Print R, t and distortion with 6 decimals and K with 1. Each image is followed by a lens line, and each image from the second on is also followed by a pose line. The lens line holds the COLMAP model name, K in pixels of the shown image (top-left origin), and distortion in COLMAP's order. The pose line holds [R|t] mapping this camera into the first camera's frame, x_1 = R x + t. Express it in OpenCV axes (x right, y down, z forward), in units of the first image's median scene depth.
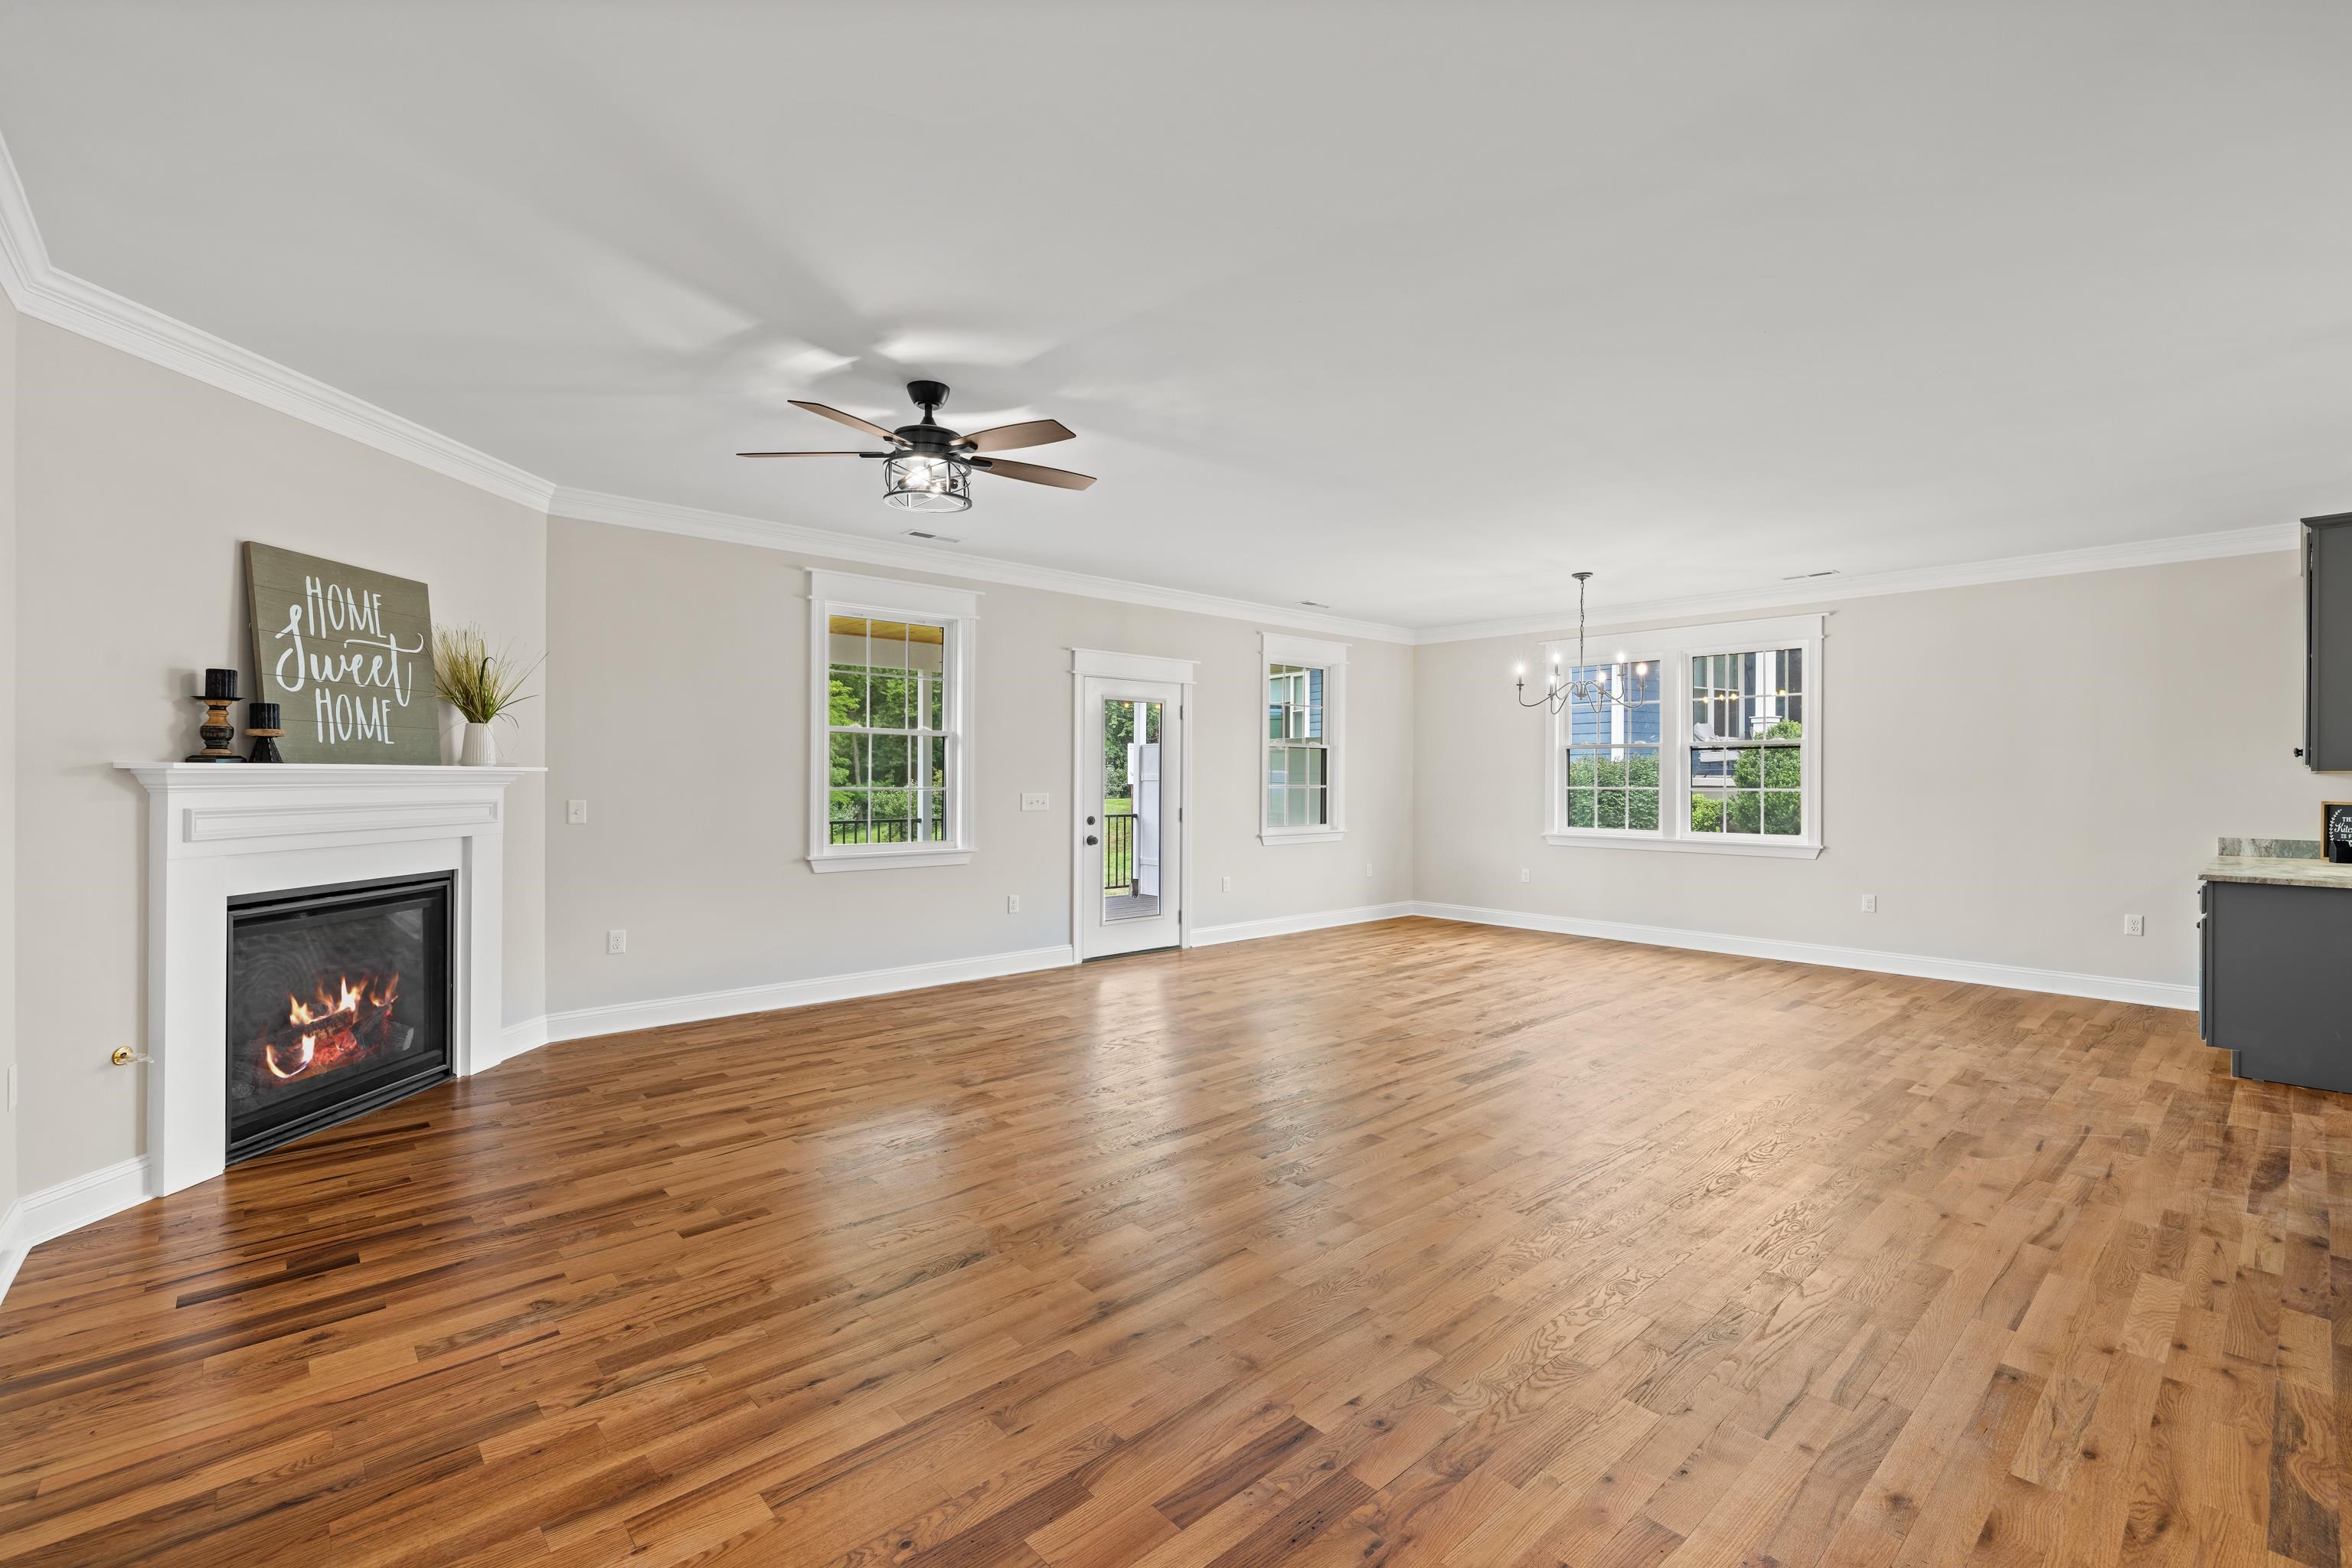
lens RADIAL K [[995.2, 0, 1155.2], [0, 995.2, 777.0], [0, 0, 1]] dist [0.012005, -0.008706]
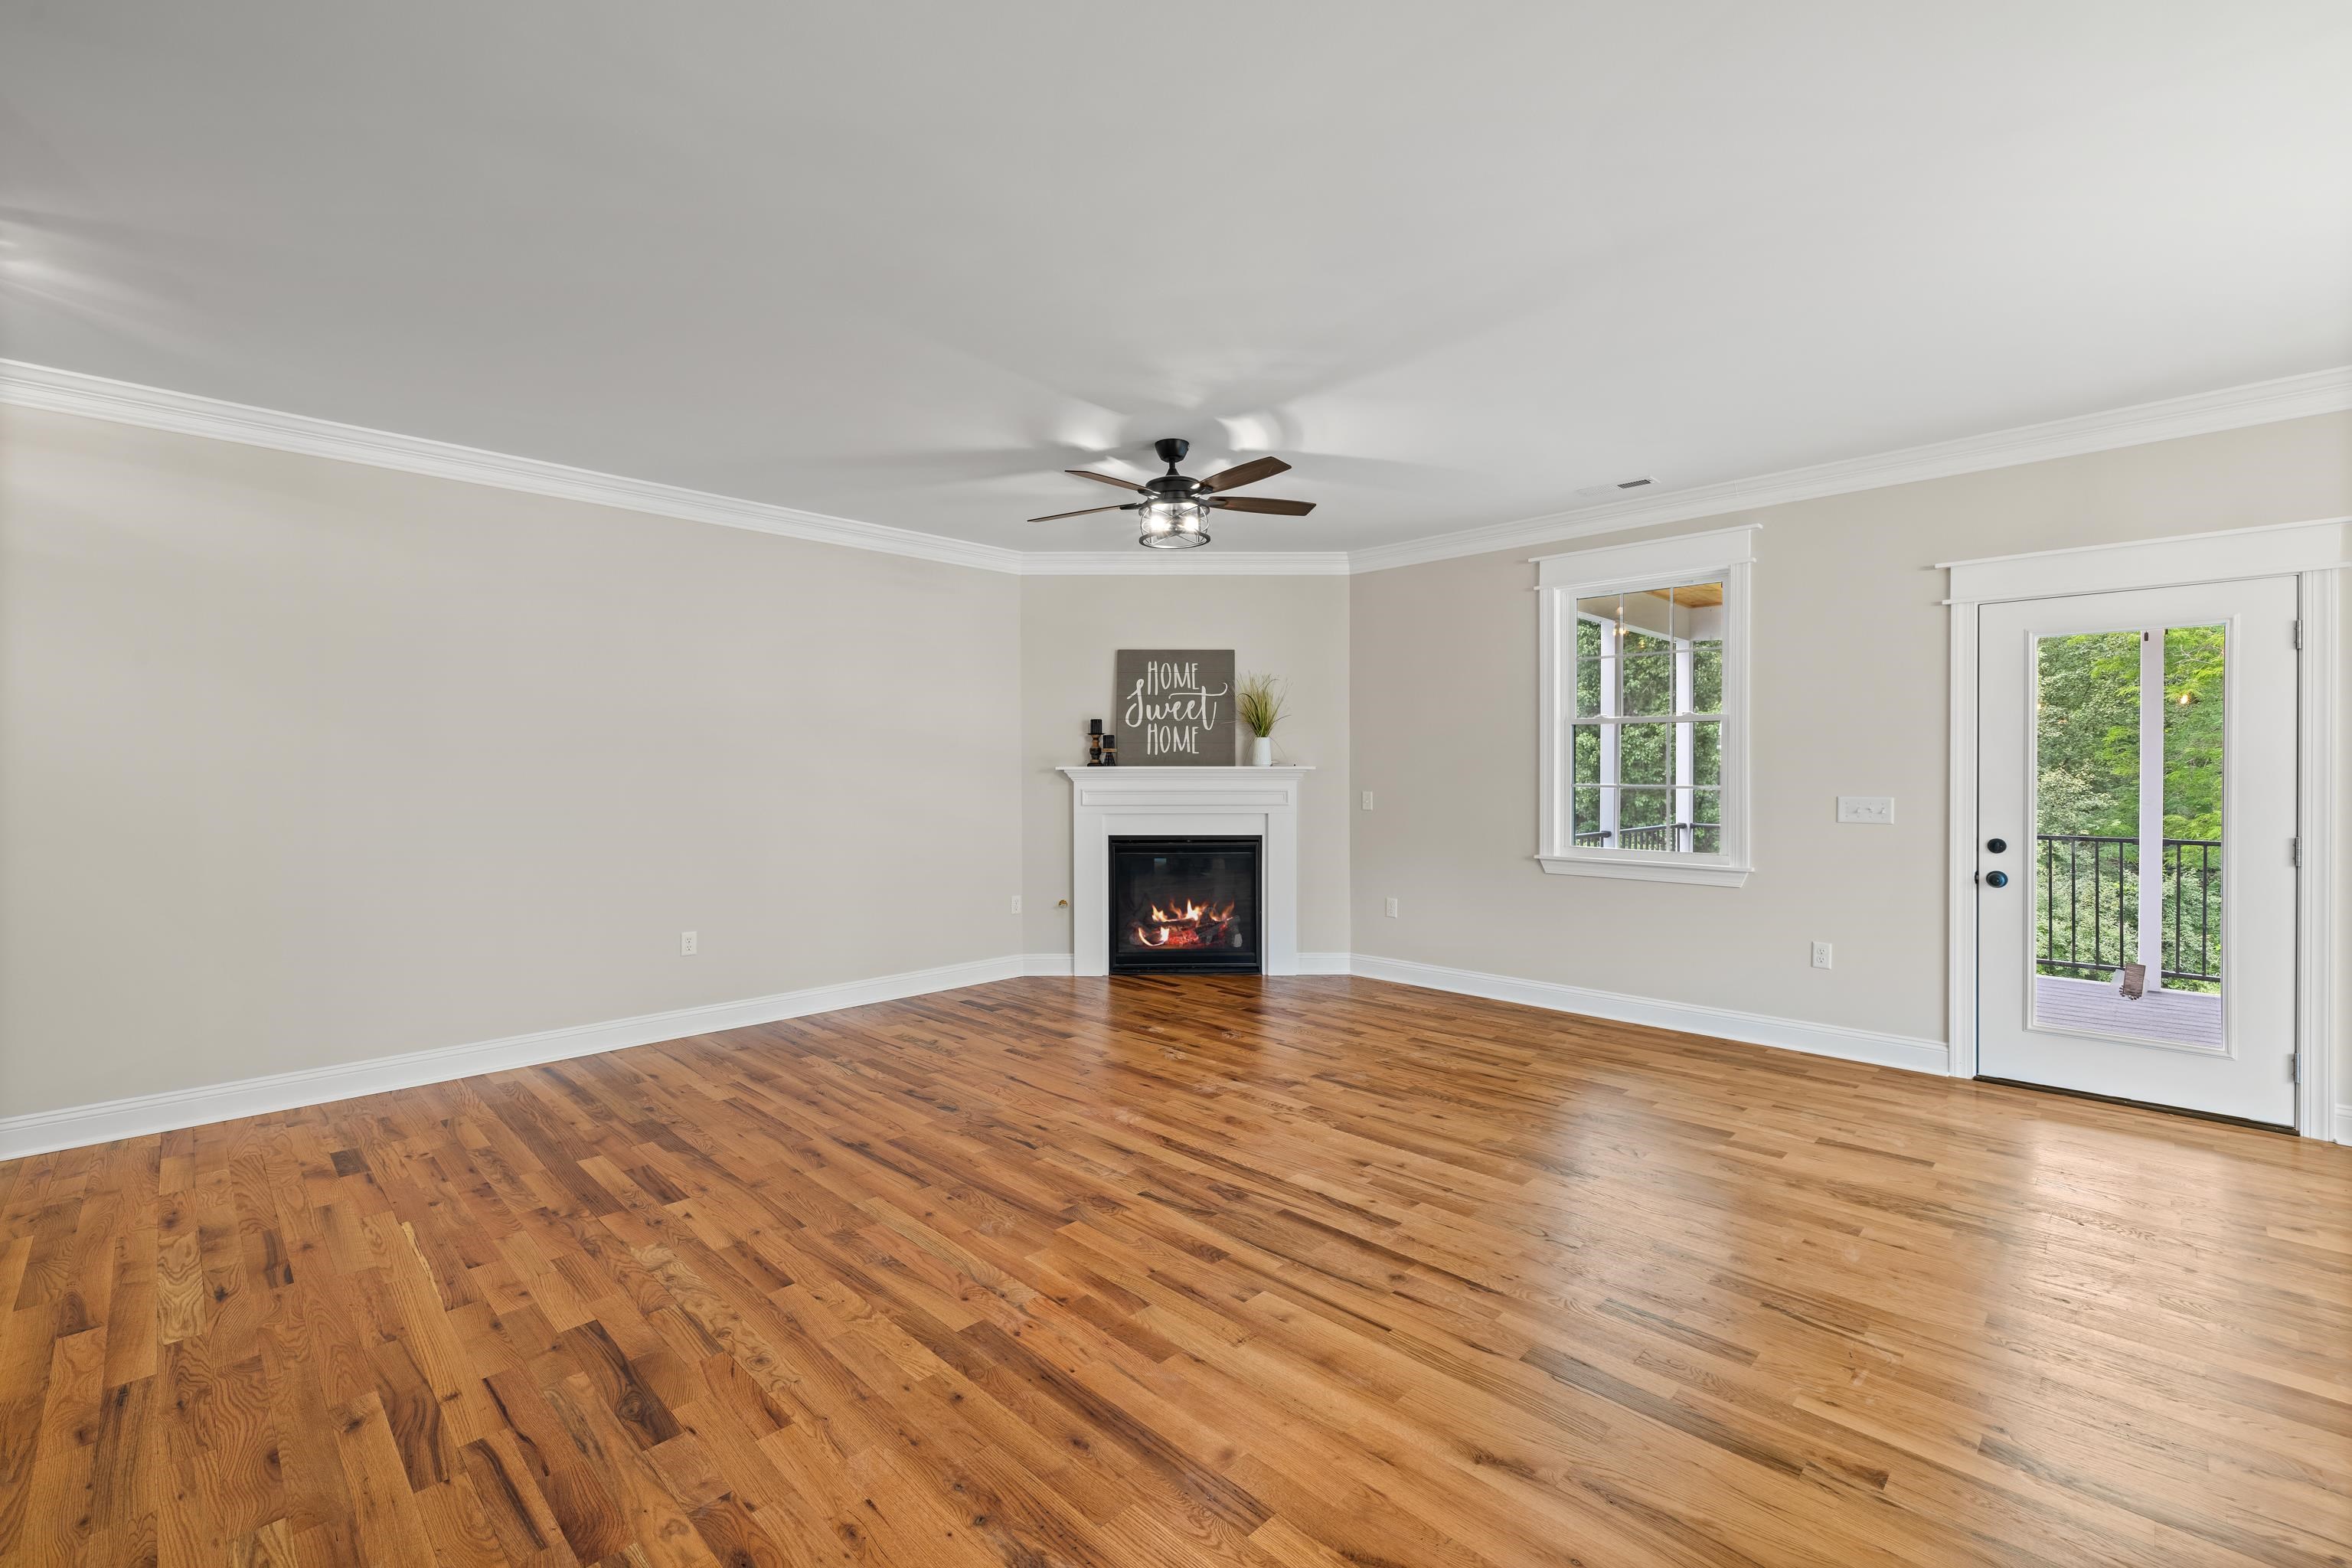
lens RADIAL K [[1004.8, 0, 1175.7], [0, 1004.8, 773.9], [0, 0, 1]] dist [0.001758, 0.000379]
pose [[0.080506, -0.001097, -0.996754, 0.890724], [0.000685, 0.999999, -0.001045, 0.002395], [0.996754, -0.000598, 0.080507, 0.838182]]
